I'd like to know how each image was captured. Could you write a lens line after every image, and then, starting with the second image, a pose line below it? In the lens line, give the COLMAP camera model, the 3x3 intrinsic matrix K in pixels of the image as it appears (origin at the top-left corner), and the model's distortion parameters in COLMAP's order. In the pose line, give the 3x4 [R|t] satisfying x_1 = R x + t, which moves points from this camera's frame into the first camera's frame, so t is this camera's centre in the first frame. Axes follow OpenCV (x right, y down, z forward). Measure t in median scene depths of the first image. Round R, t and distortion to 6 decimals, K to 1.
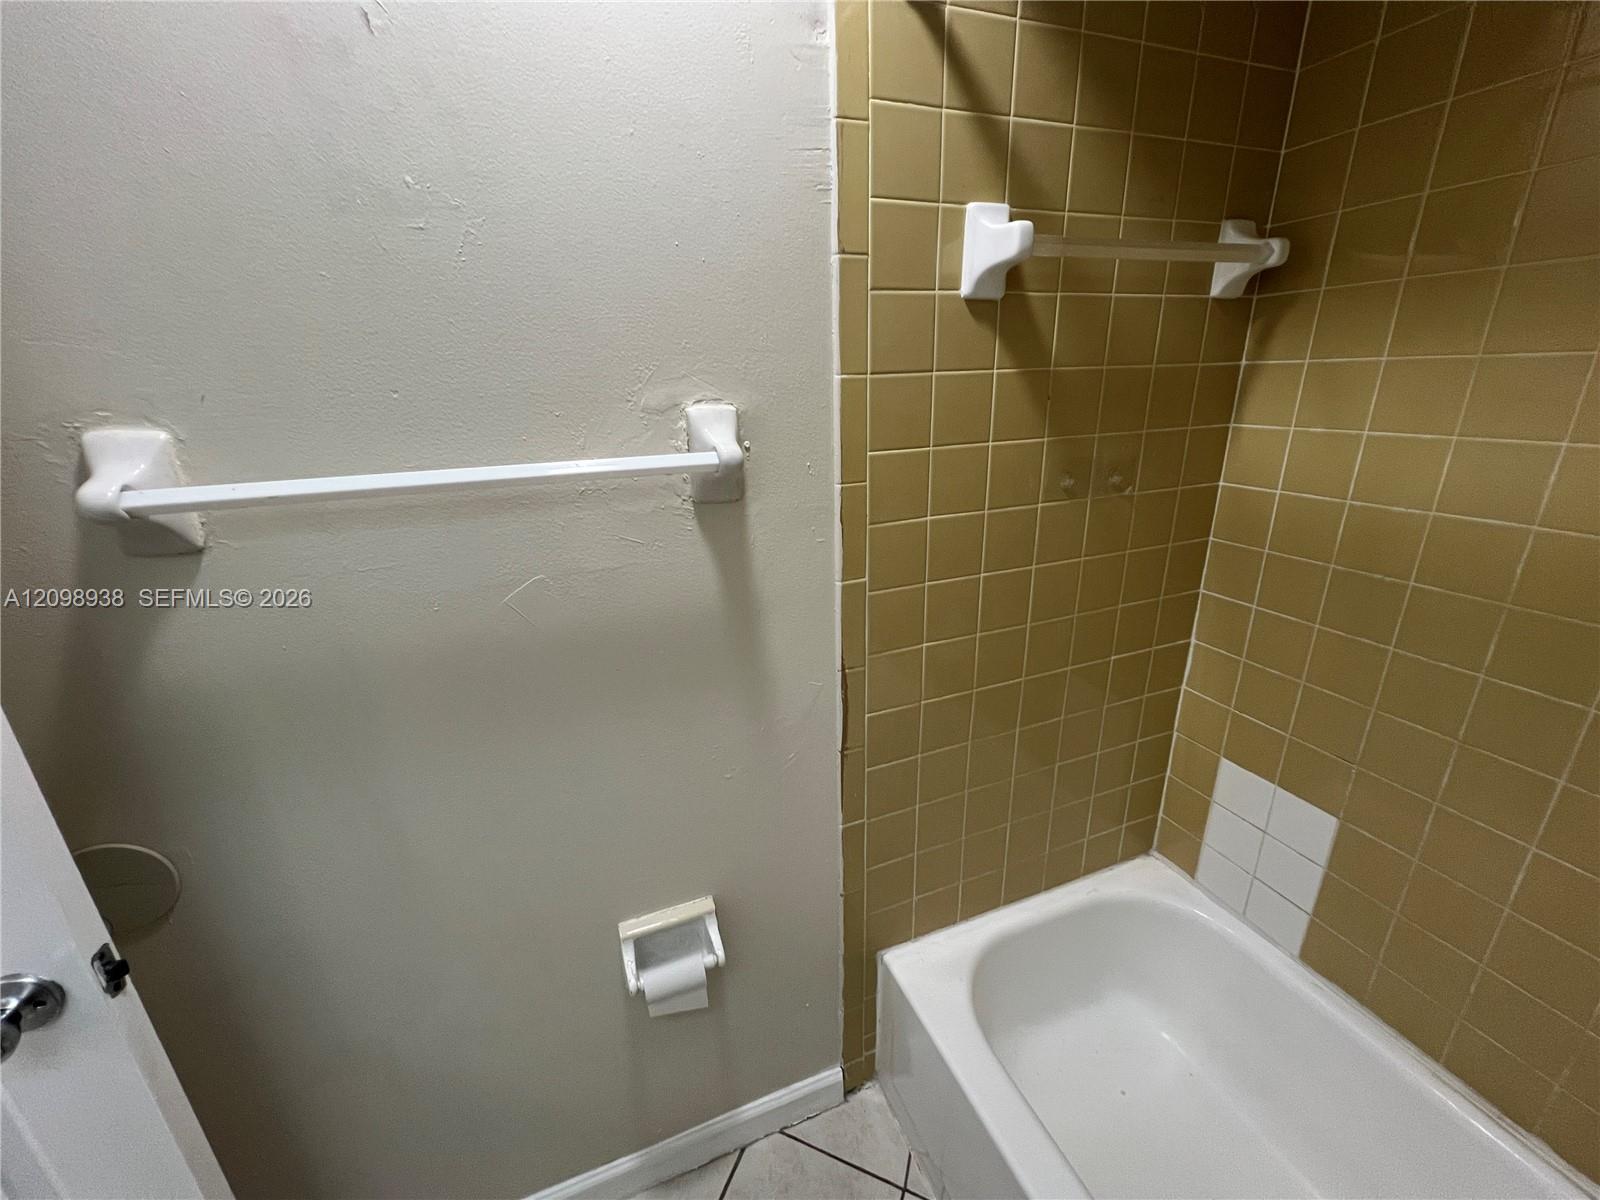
lens RADIAL K [[644.9, 0, 801.9], [0, 644.9, 604.2], [0, 0, 1]] dist [0.003638, -0.000179]
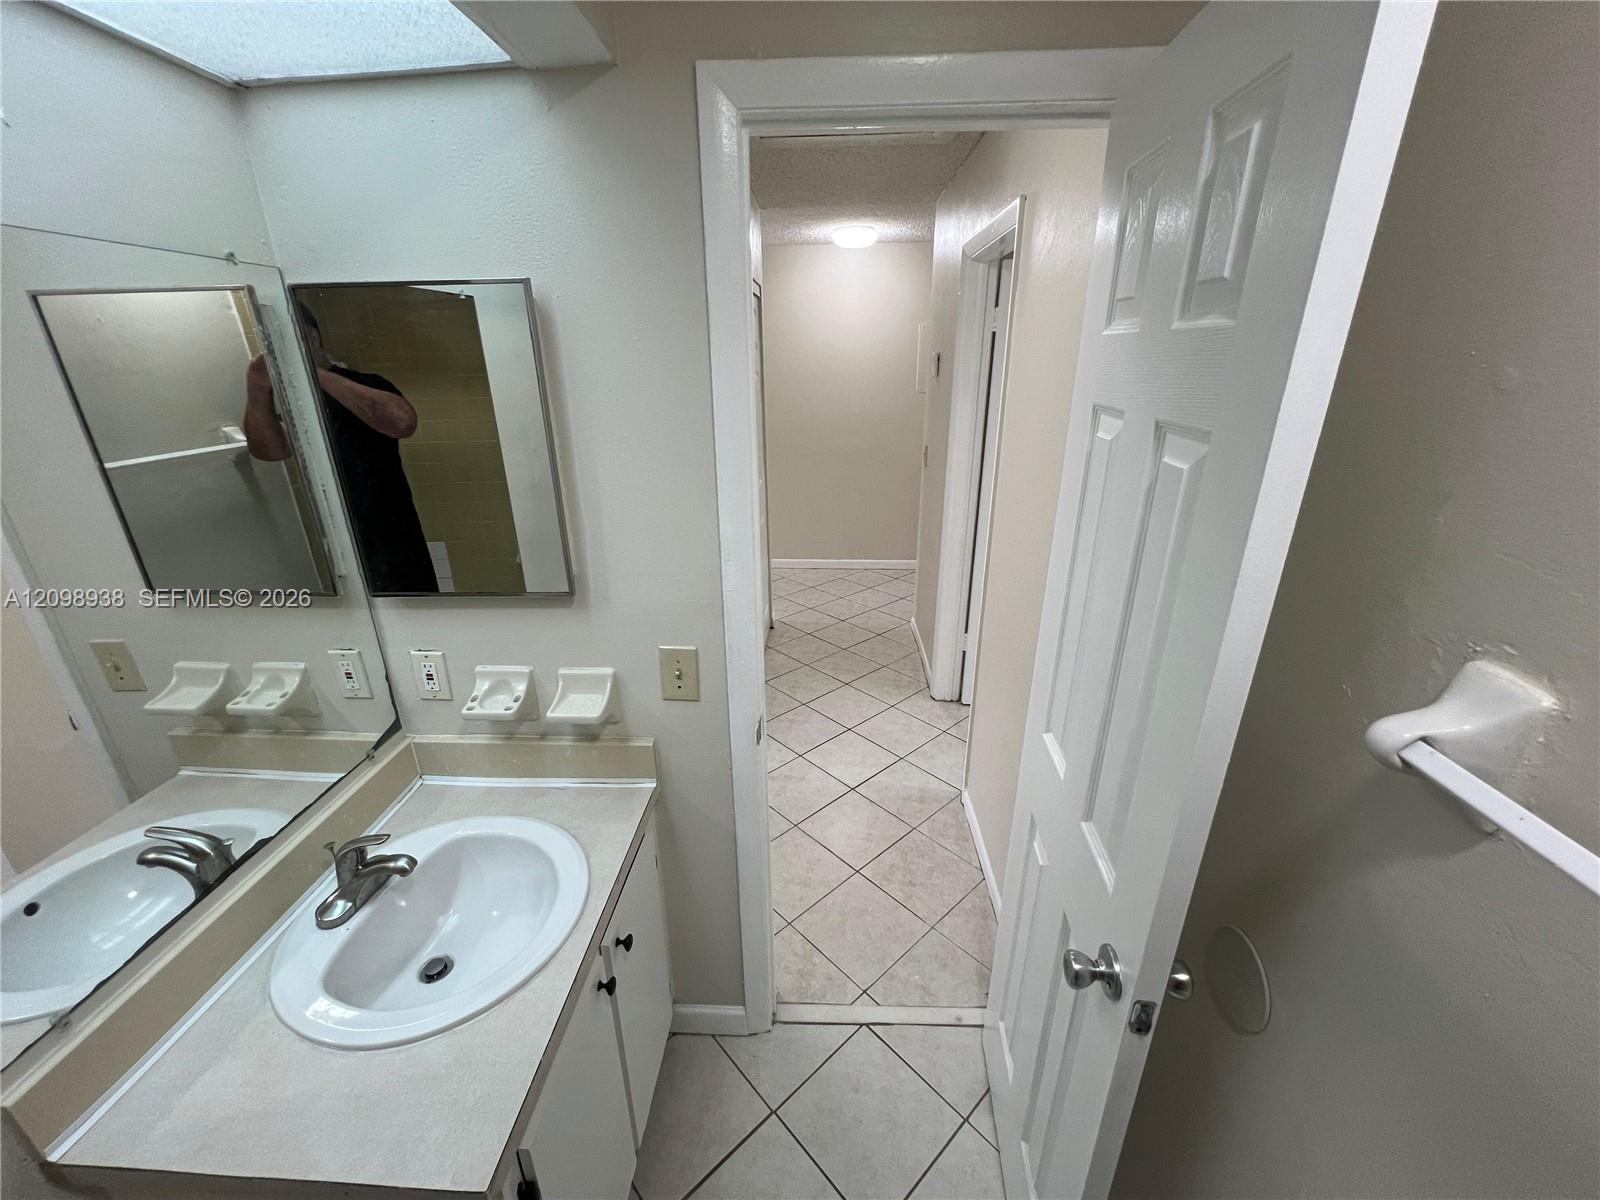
lens RADIAL K [[644.9, 0, 794.0], [0, 644.9, 596.1], [0, 0, 1]] dist [0.003638, -0.000179]
pose [[-0.408630, 0.349211, -0.843252, -0.083980], [-0.290225, 0.826238, 0.482804, -0.467656], [0.865327, 0.442021, -0.236276, 0.399916]]
